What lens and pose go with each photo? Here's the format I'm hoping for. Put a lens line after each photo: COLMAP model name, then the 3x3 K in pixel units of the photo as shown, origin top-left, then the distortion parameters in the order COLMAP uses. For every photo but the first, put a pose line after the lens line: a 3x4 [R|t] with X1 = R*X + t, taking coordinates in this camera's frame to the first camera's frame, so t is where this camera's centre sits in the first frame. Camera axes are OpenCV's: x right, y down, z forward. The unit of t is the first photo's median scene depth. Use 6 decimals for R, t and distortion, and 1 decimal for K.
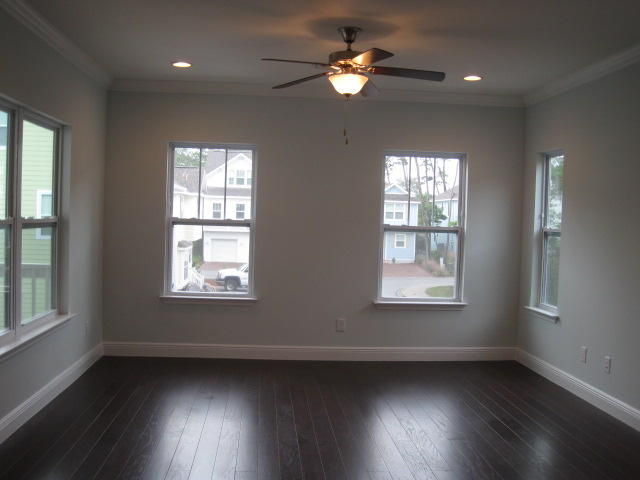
lens RADIAL K [[661.4, 0, 321.5], [0, 661.4, 239.3], [0, 0, 1]] dist [-0.118001, 0.000000]
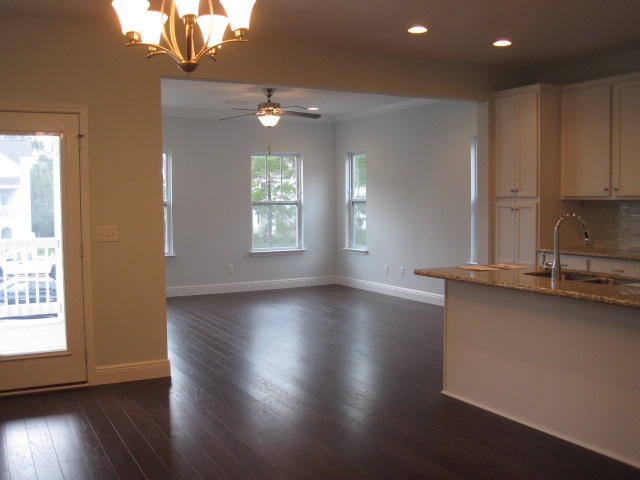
lens RADIAL K [[661.4, 0, 319.3], [0, 661.4, 239.0], [0, 0, 1]] dist [-0.118001, 0.000000]
pose [[0.915972, -0.065356, 0.395885, -0.380274], [0.053640, 0.997734, 0.040606, 0.011206], [-0.397642, -0.015959, 0.917402, -0.465985]]
